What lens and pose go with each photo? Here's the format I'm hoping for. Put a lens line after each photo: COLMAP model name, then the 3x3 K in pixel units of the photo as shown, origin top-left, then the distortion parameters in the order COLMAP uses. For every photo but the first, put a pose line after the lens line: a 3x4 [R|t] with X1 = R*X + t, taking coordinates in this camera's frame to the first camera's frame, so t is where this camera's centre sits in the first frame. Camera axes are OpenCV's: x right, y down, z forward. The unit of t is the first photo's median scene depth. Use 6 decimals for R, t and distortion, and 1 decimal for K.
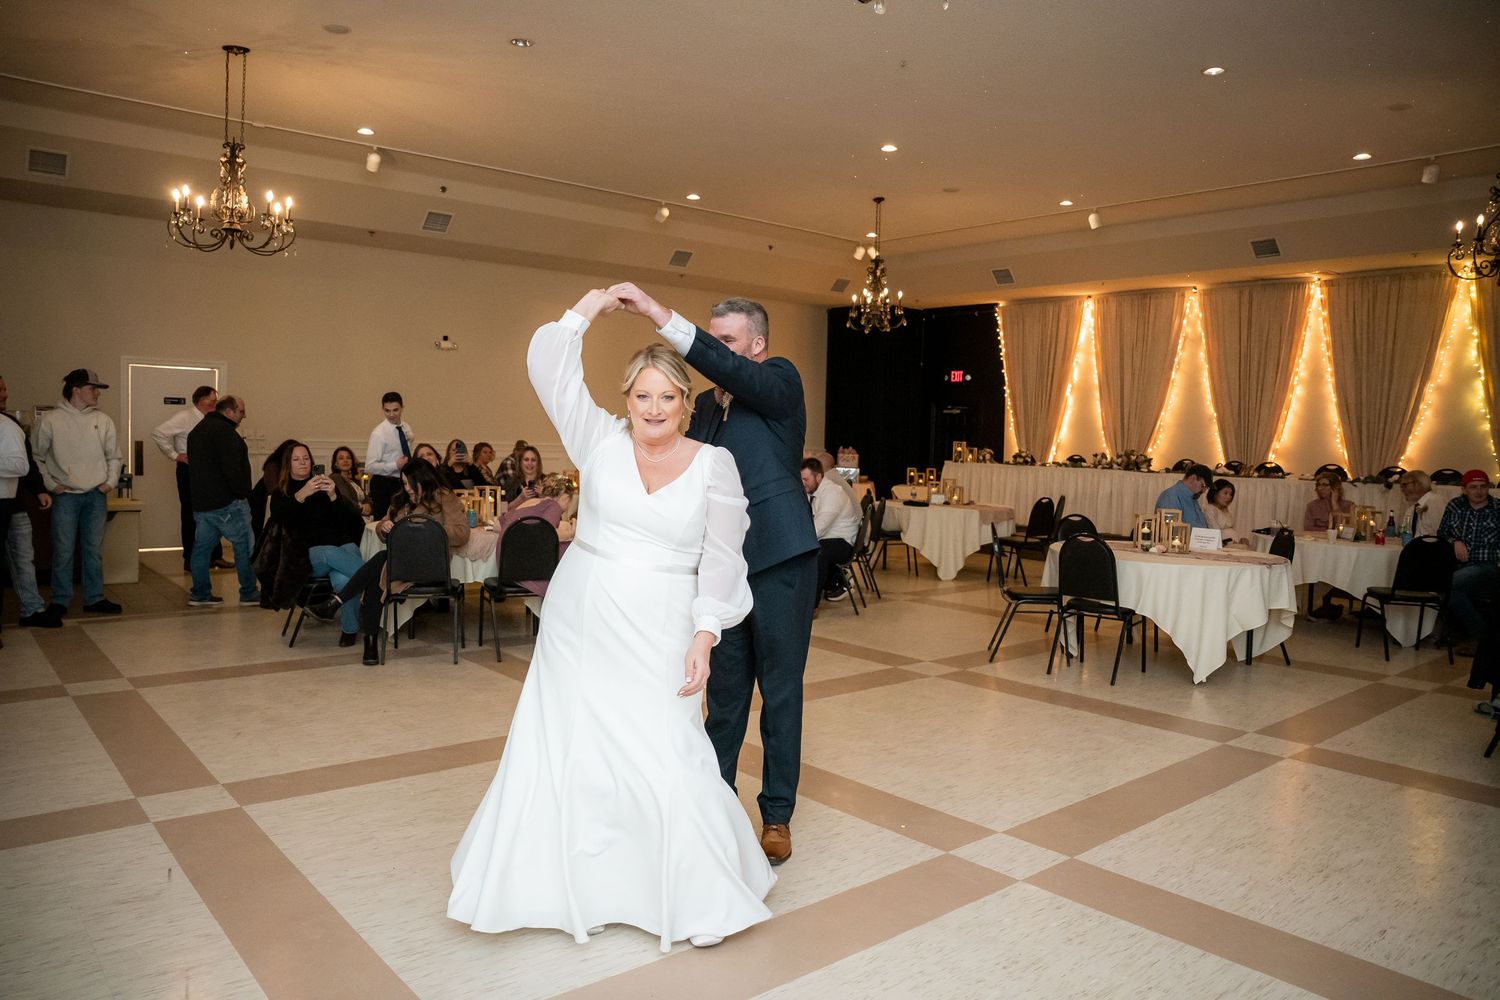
lens RADIAL K [[1053.7, 0, 745.9], [0, 1053.7, 498.8], [0, 0, 1]] dist [-0.132614, 0.091432]
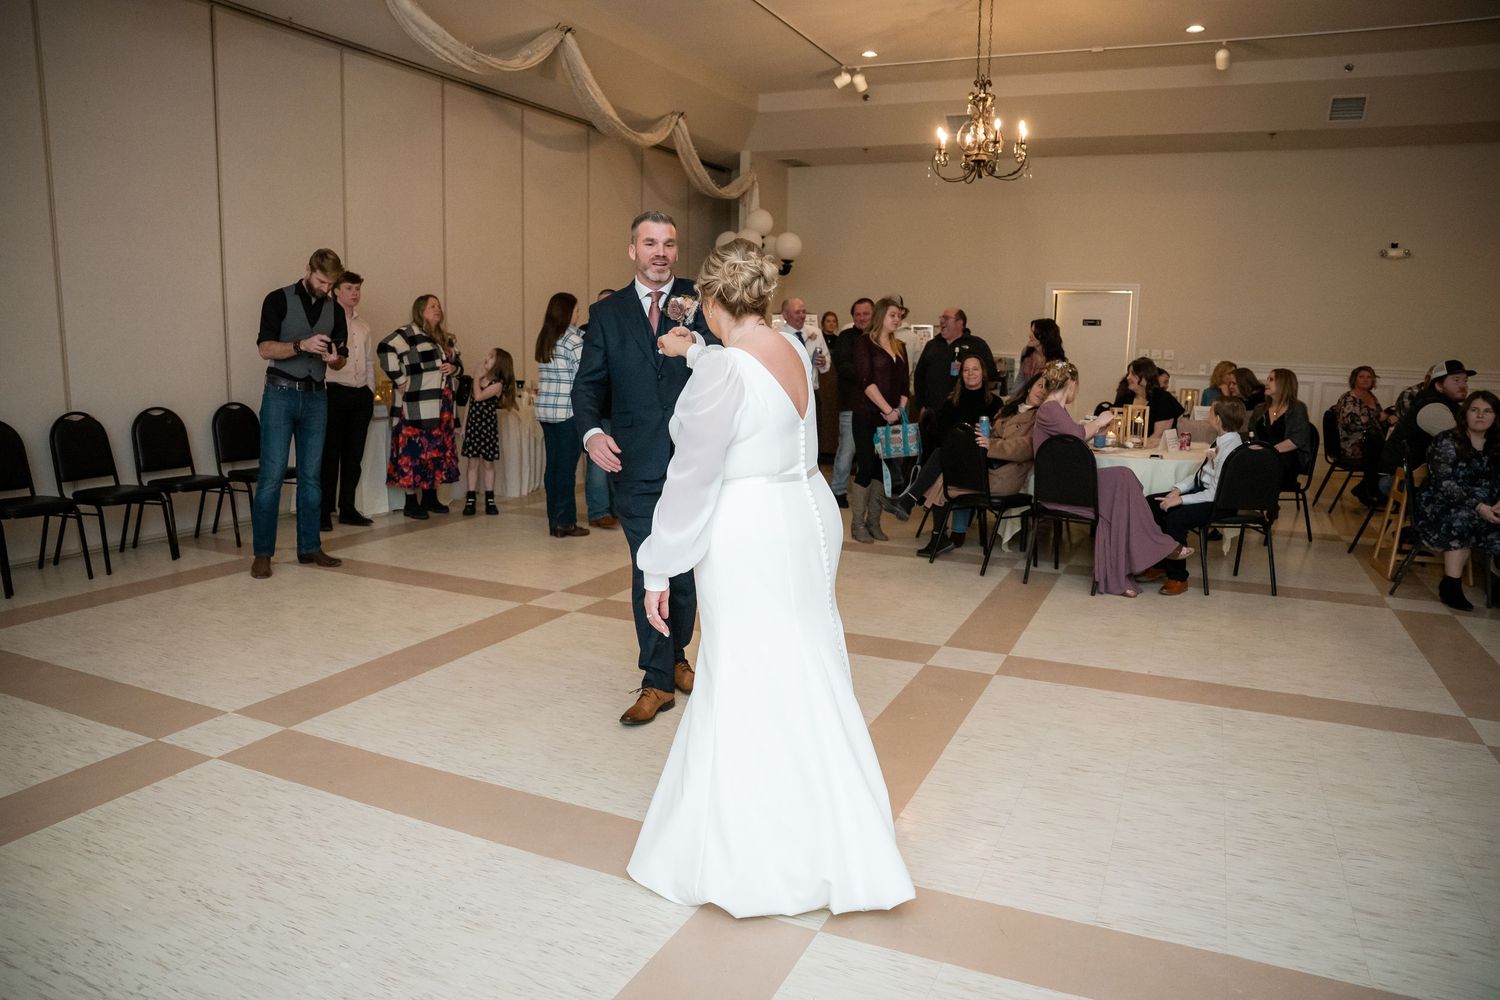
lens RADIAL K [[1029.4, 0, 742.5], [0, 1029.4, 506.7], [0, 0, 1]] dist [-0.134815, 0.087139]
pose [[0.421997, 0.130922, -0.897094, 0.267350], [-0.061207, 0.991374, 0.115889, -0.003596], [0.904529, 0.006003, 0.426371, 0.202616]]
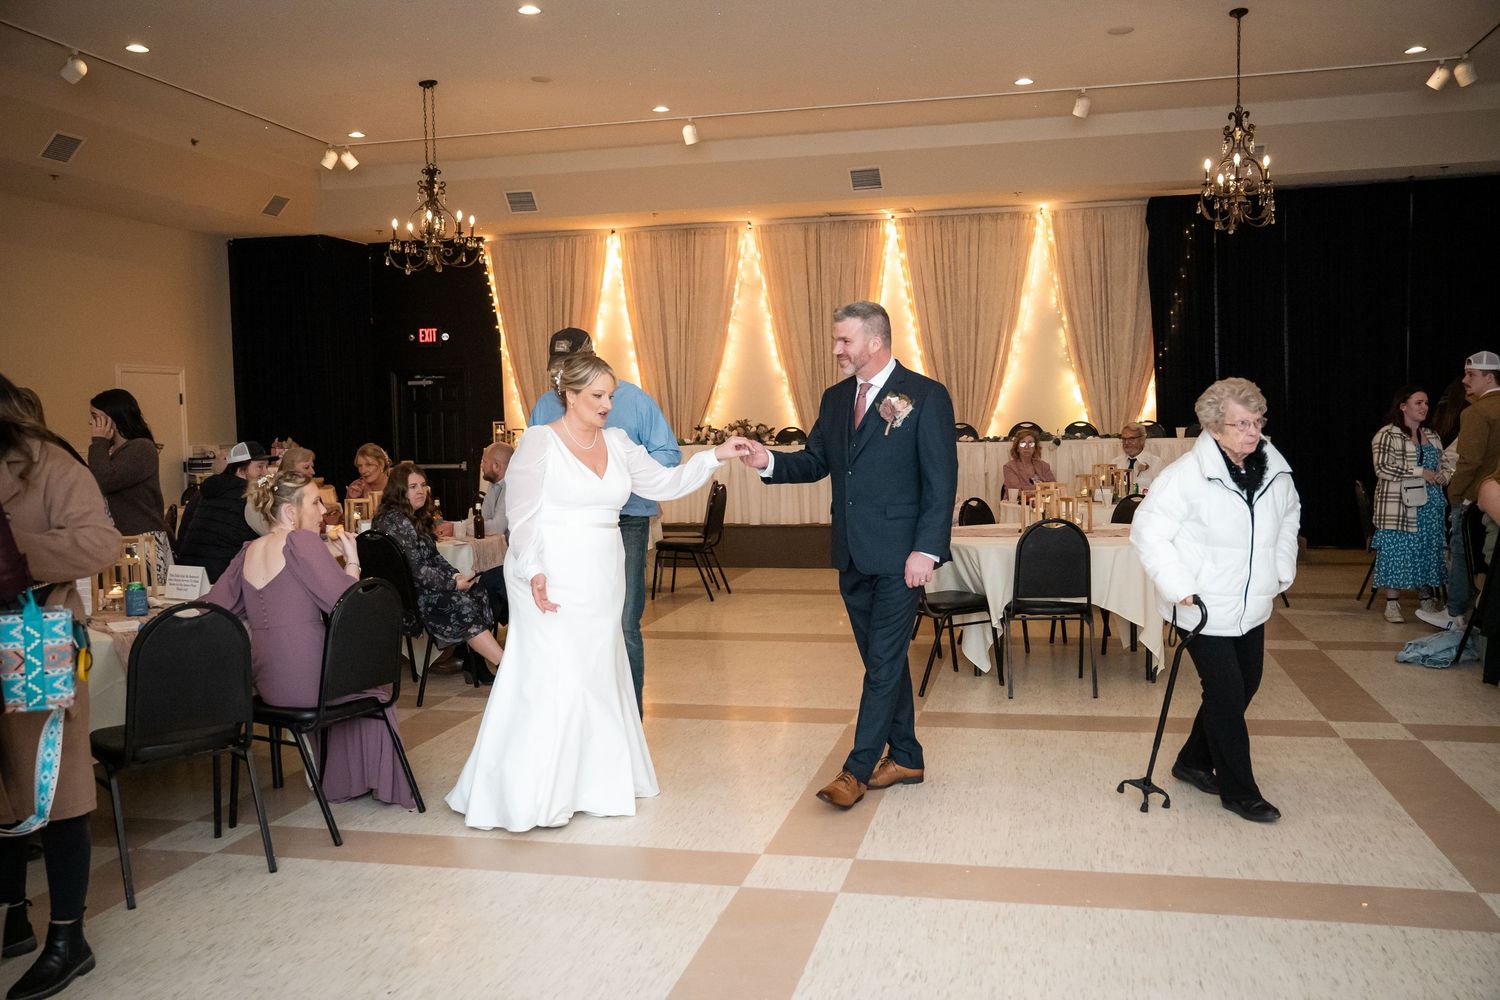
lens RADIAL K [[1308.8, 0, 758.2], [0, 1308.8, 506.5], [0, 0, 1]] dist [-0.054421, 0.102217]
pose [[0.799531, -0.086636, 0.594343, -0.251775], [0.079285, 0.996107, 0.038542, -0.018534], [-0.595369, 0.016307, 0.803287, 0.169774]]
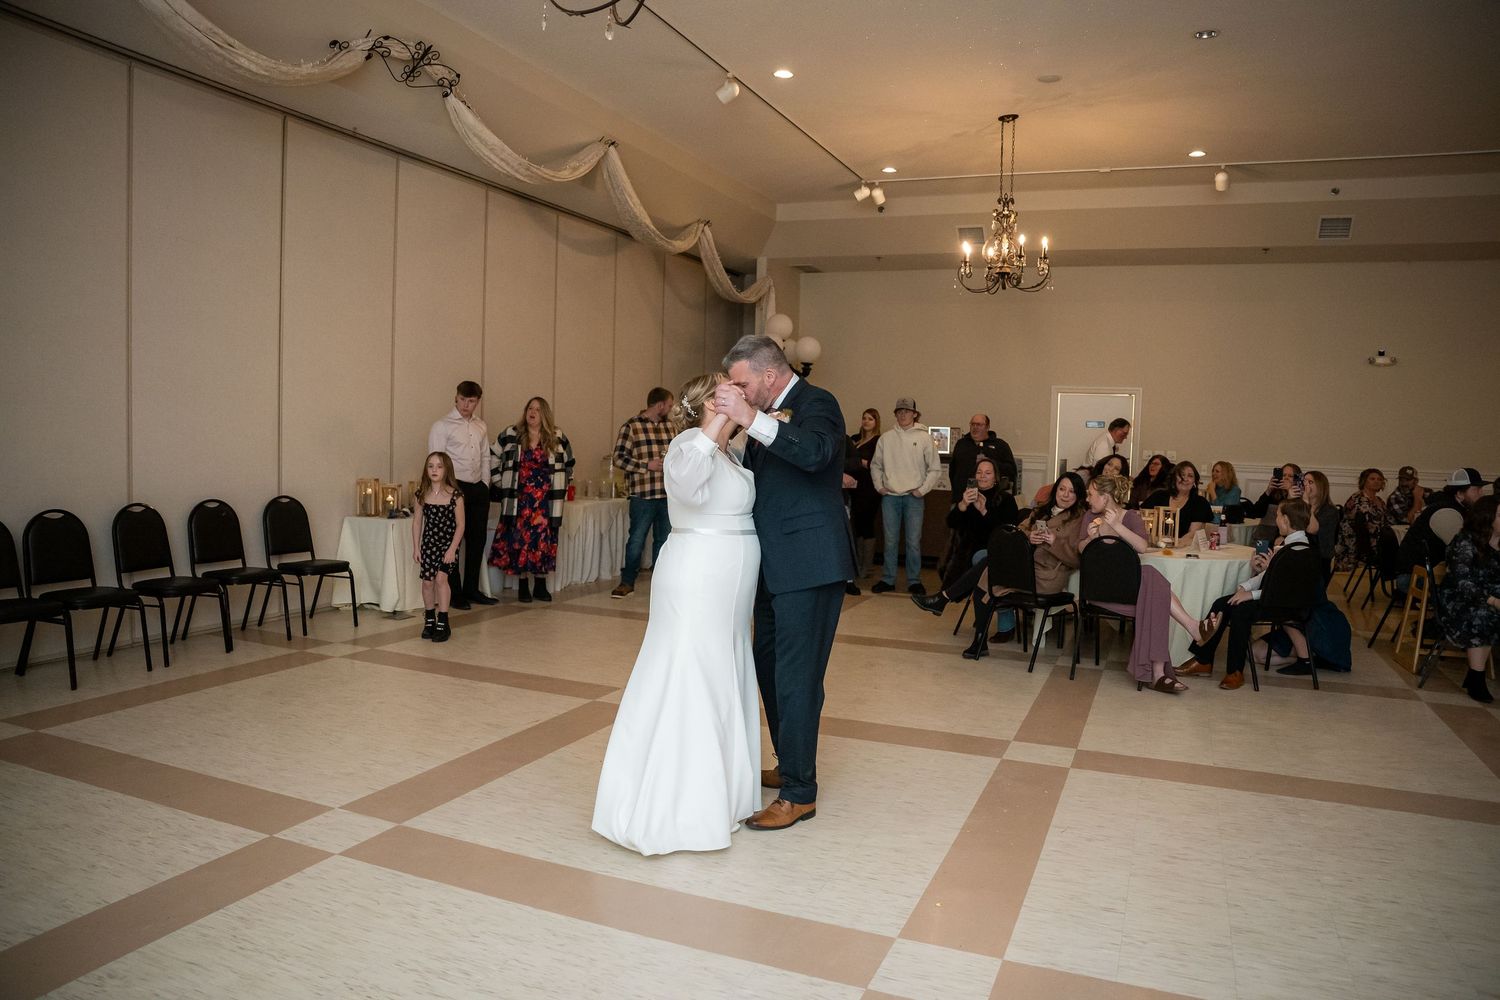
lens RADIAL K [[1029.4, 0, 754.7], [0, 1029.4, 497.5], [0, 0, 1]] dist [-0.134815, 0.087139]
pose [[0.453205, 0.043700, -0.890335, 0.262572], [-0.069858, 0.997467, 0.013399, -0.004444], [0.888665, 0.056124, 0.455110, 0.158148]]
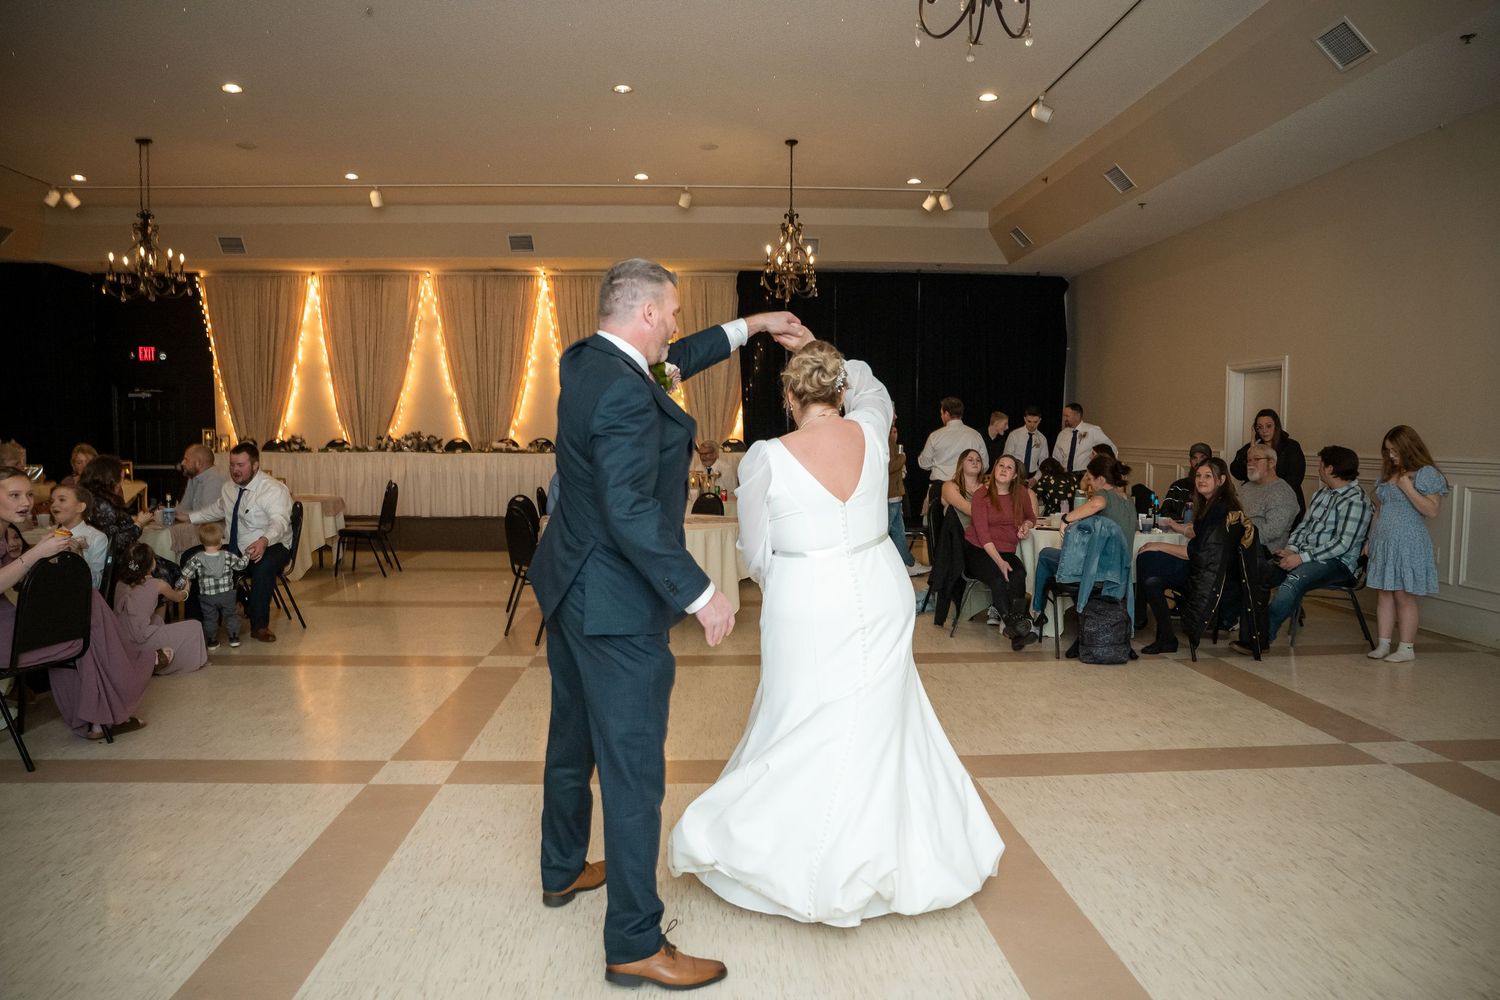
lens RADIAL K [[1053.7, 0, 755.7], [0, 1053.7, 513.5], [0, 0, 1]] dist [-0.132614, 0.091432]
pose [[0.603177, -0.086908, 0.792858, -0.251874], [0.059284, 0.996181, 0.064094, -0.013308], [-0.795401, 0.008344, 0.606026, 0.128568]]
